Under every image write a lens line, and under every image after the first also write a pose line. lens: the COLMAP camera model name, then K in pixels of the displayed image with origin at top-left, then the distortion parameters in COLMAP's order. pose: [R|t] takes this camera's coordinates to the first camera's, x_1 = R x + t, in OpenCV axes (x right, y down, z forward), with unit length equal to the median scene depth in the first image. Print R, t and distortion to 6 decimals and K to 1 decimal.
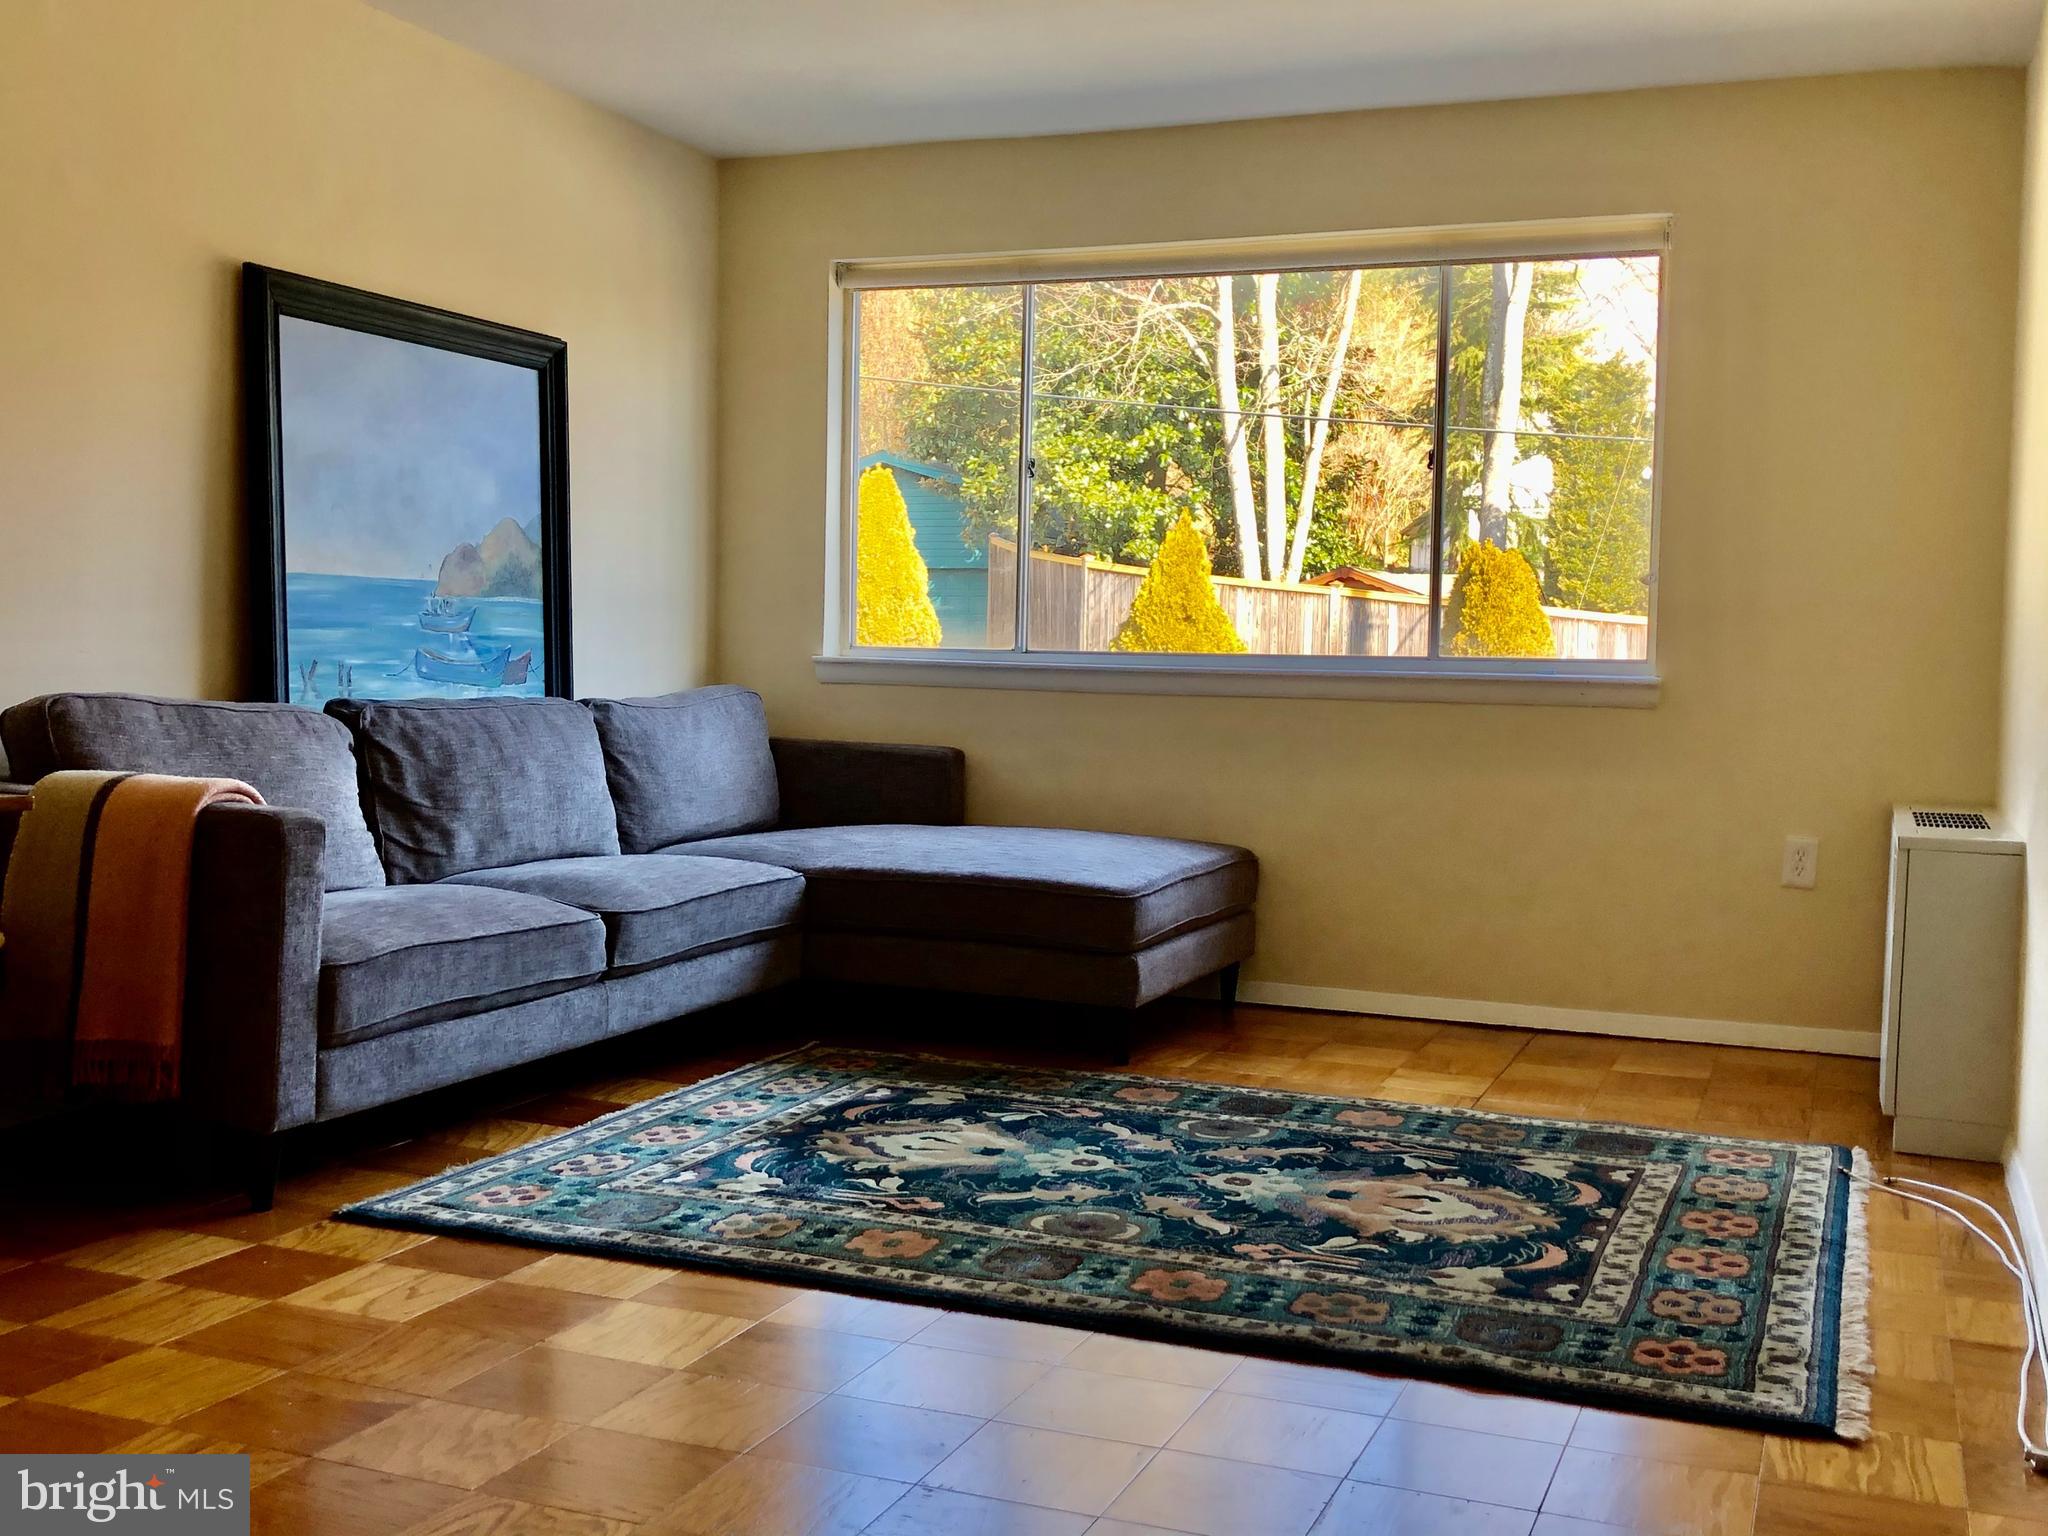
lens RADIAL K [[2094.5, 0, 1024.0], [0, 2094.5, 768.0], [0, 0, 1]] dist [0.166384, -0.554184]
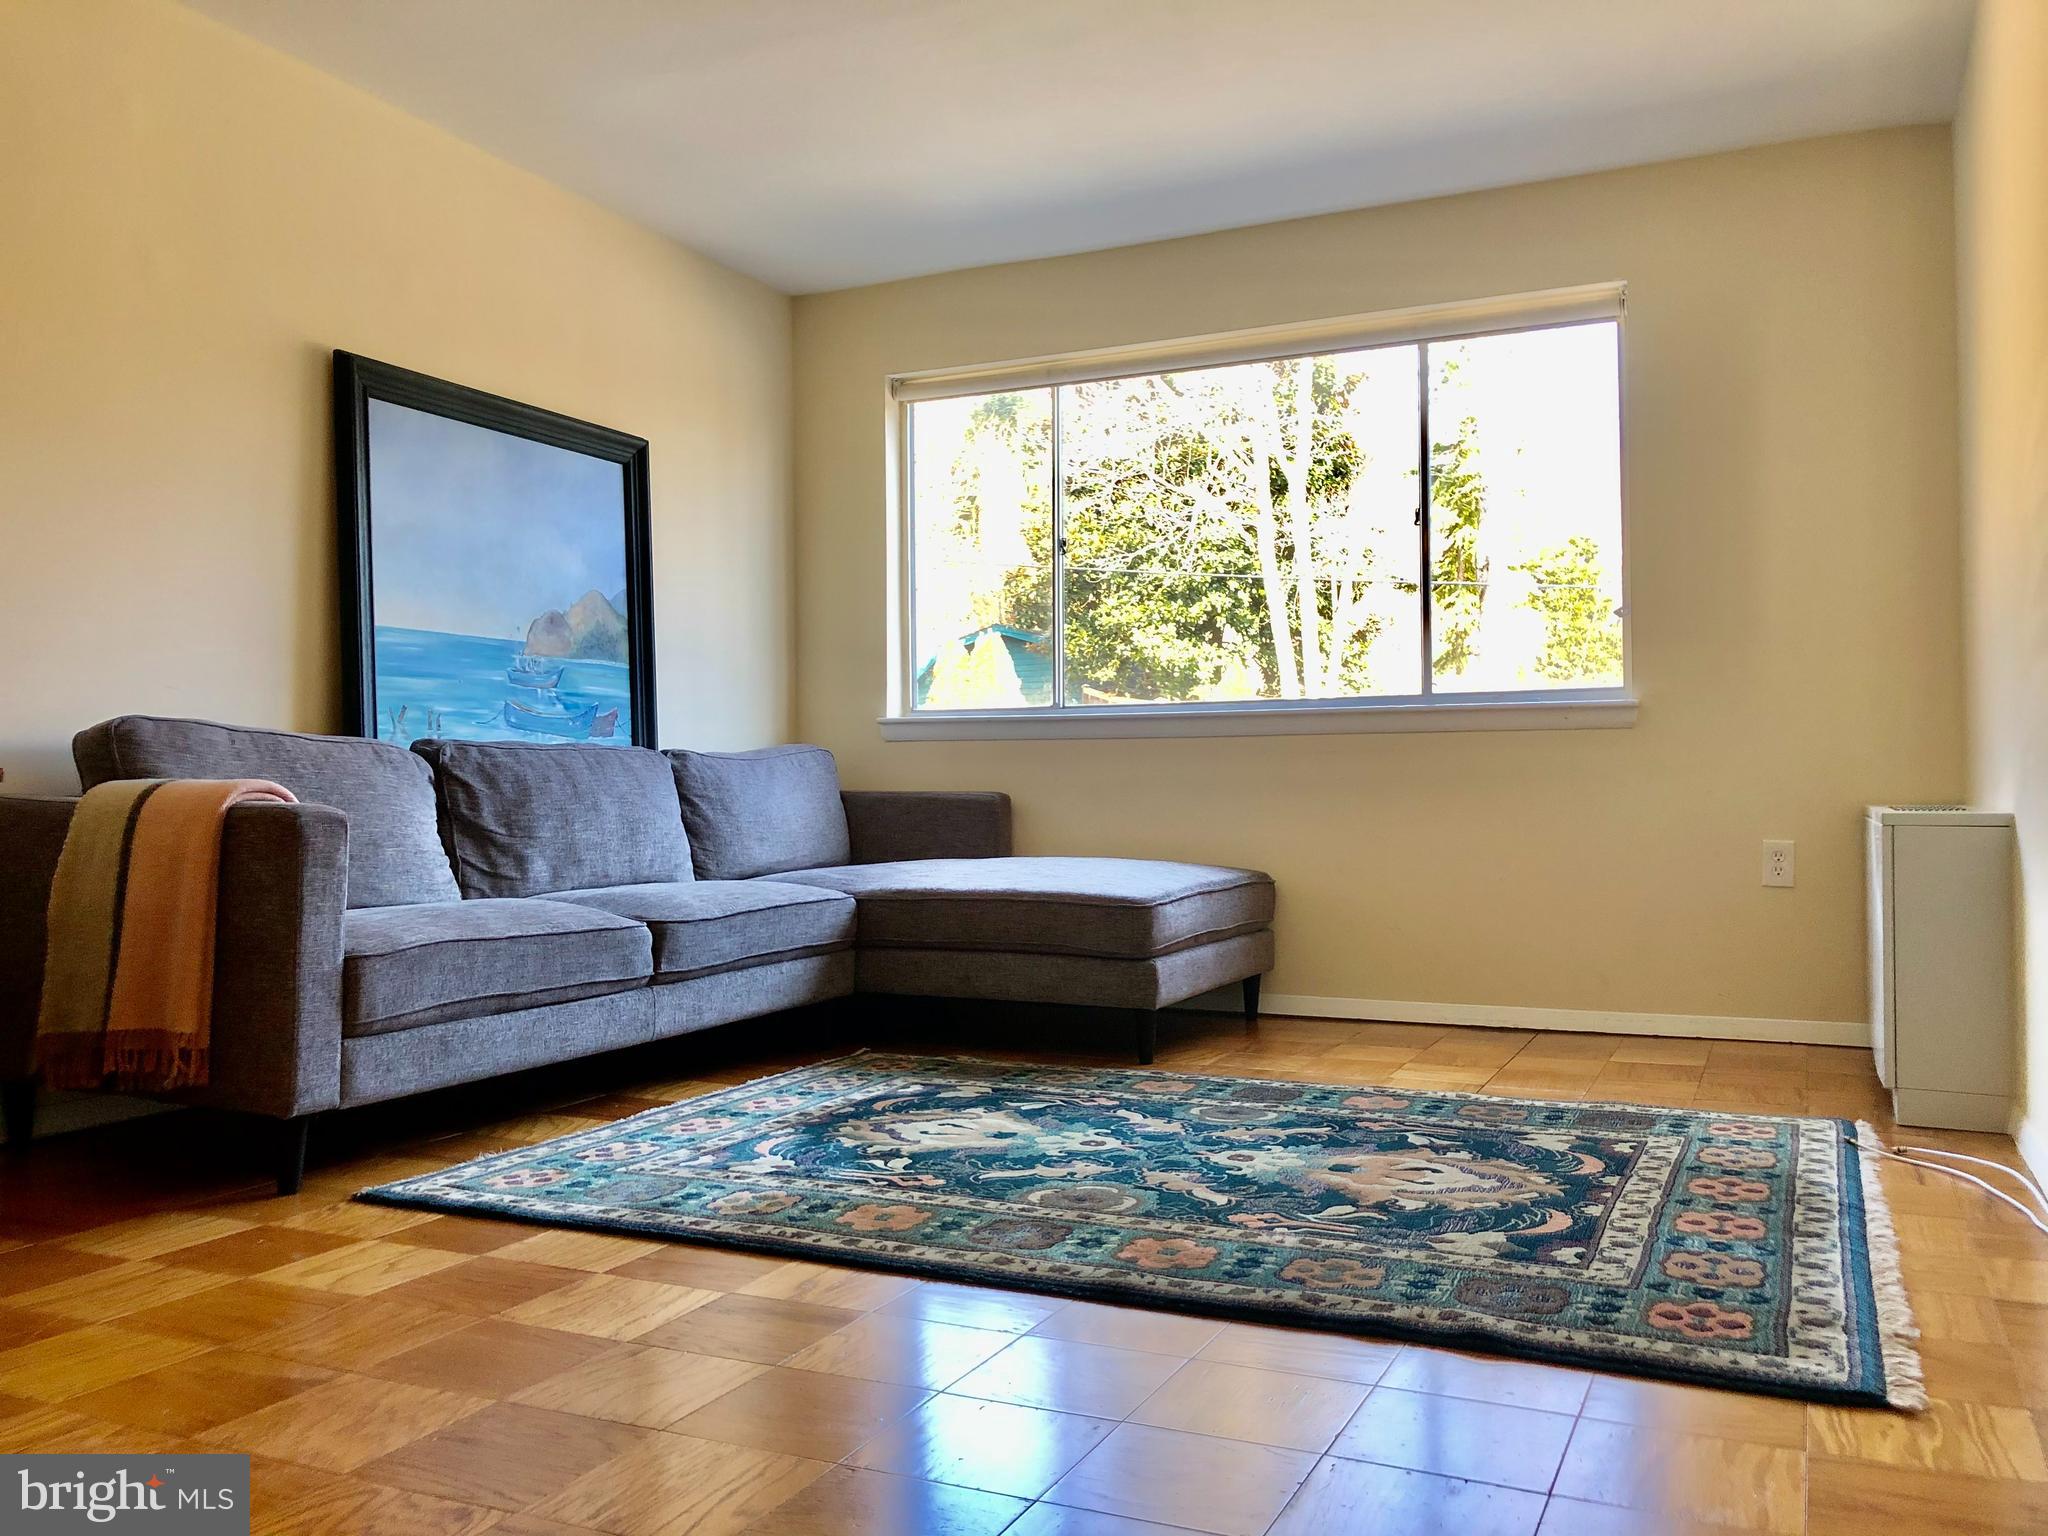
lens RADIAL K [[1655.4, 0, 1024.0], [0, 1655.4, 768.0], [0, 0, 1]] dist [0.064419, -0.108604]
pose [[0.997921, -0.028446, -0.057826, 0.050008], [0.024374, 0.997252, -0.069959, 0.063878], [0.059658, 0.068404, 0.995872, 0.187896]]
